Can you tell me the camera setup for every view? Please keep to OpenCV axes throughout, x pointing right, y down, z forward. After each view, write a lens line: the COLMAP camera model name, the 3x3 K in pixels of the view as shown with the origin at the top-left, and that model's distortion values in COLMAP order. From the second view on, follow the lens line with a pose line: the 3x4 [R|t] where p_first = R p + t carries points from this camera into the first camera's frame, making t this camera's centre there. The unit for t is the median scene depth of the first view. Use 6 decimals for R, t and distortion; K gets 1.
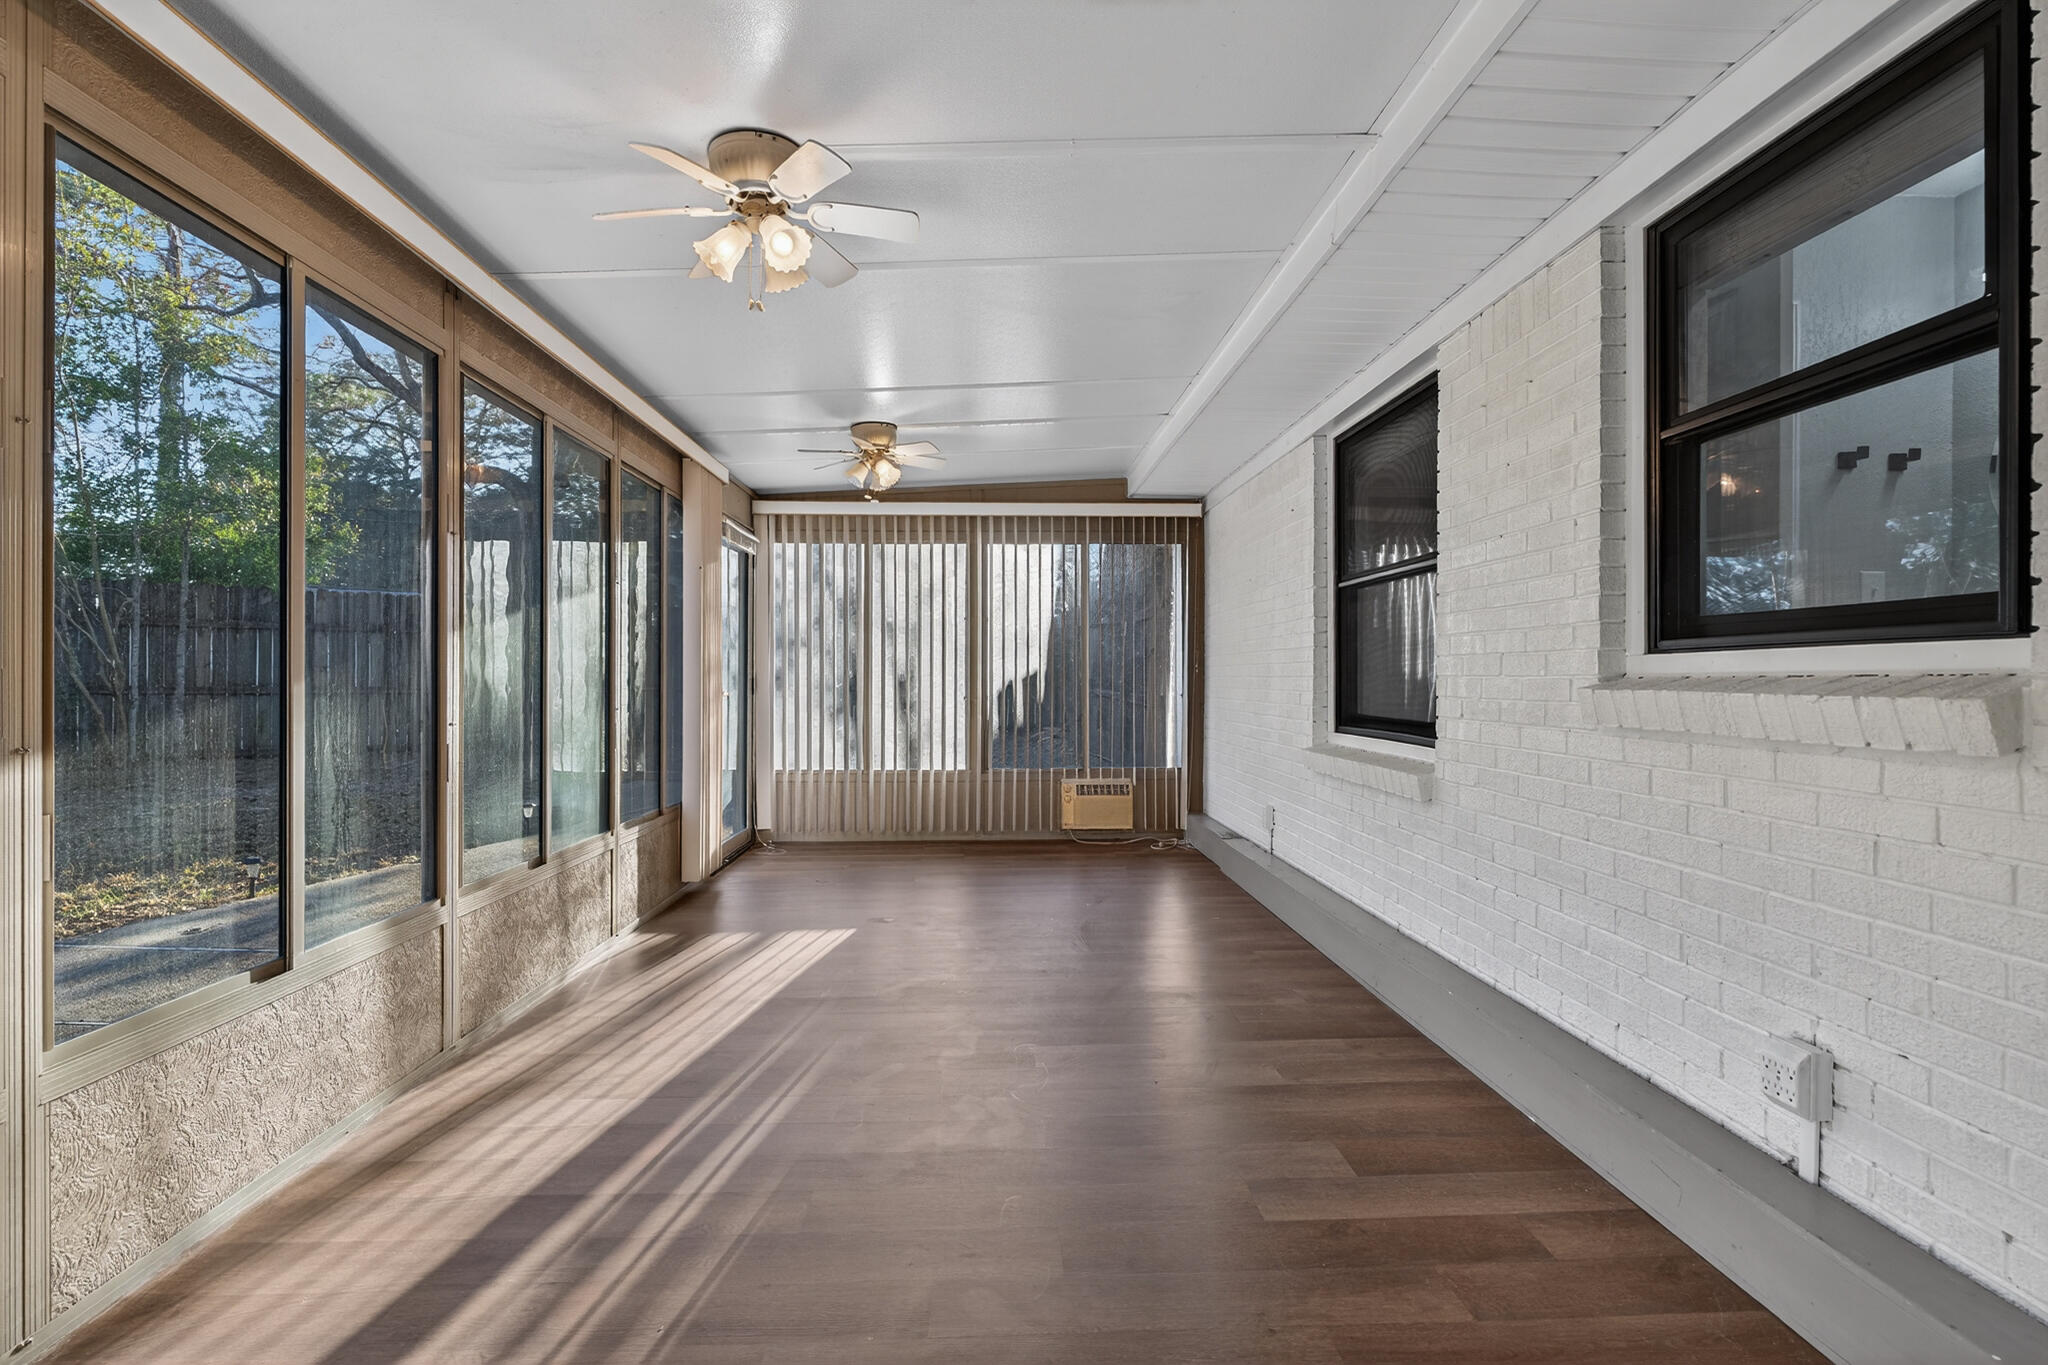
lens RADIAL K [[920.4, 0, 1024.1], [0, 920.4, 676.7], [0, 0, 1]] dist [-0.006773, 0.000513]
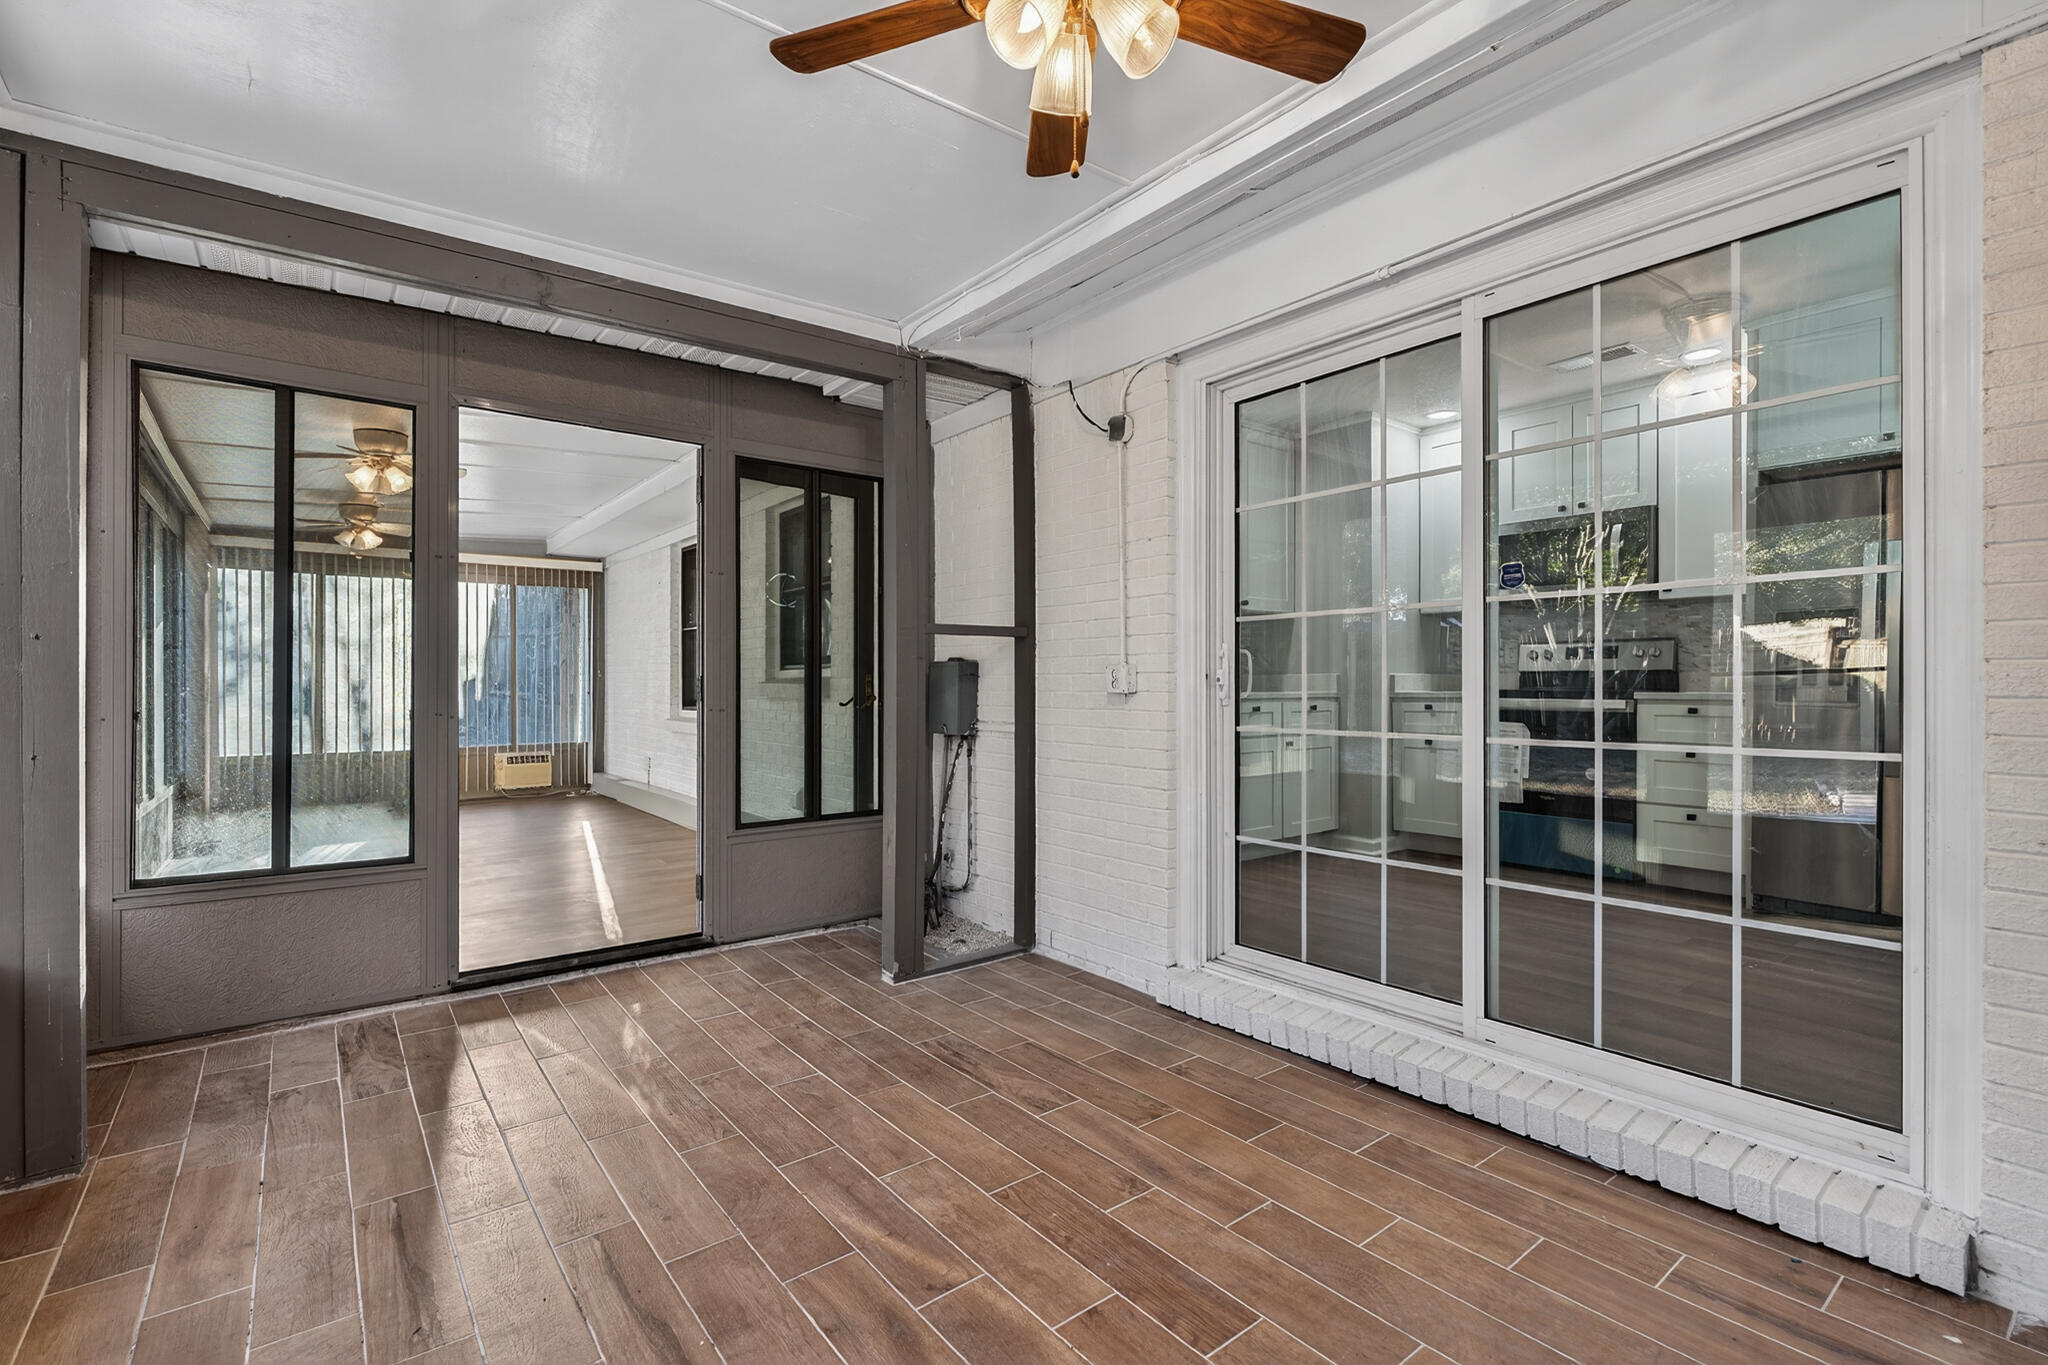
lens RADIAL K [[920.4, 0, 1013.4], [0, 920.4, 689.2], [0, 0, 1]] dist [-0.006773, 0.000513]
pose [[0.818561, -0.003480, 0.574409, -0.119379], [-0.000488, 0.999977, 0.006754, 0.004380], [-0.574420, -0.005809, 0.818540, -0.609620]]
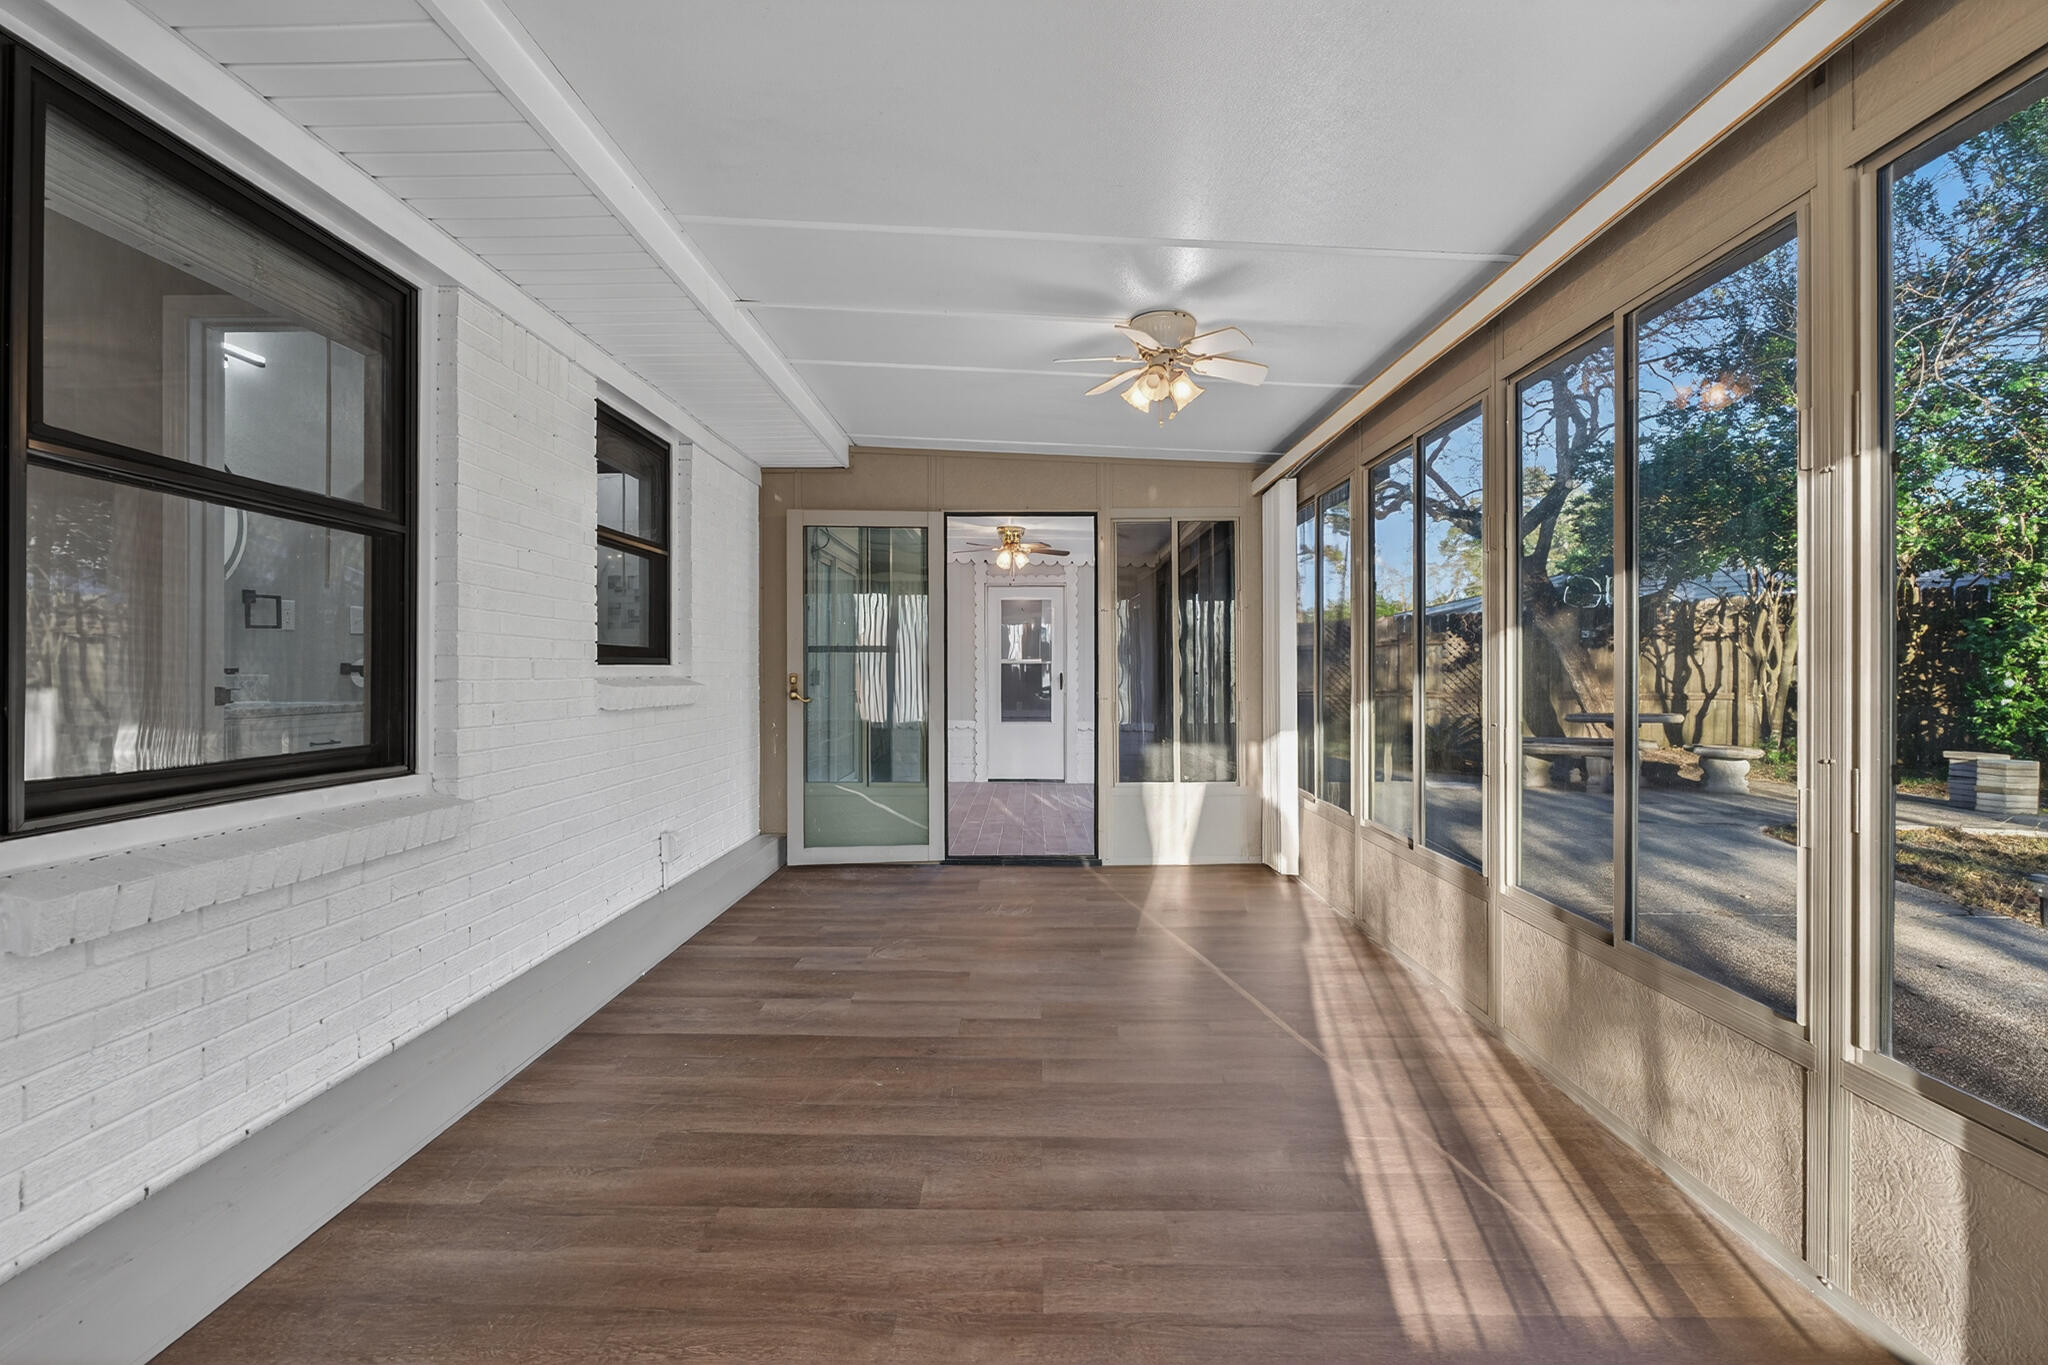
lens RADIAL K [[920.4, 0, 1022.6], [0, 920.4, 670.2], [0, 0, 1]] dist [-0.006773, 0.000513]
pose [[-0.998734, -0.000460, 0.050305, -0.052864], [-0.000368, 0.999998, 0.001832, -0.005410], [-0.050306, 0.001812, -0.998732, 0.928620]]
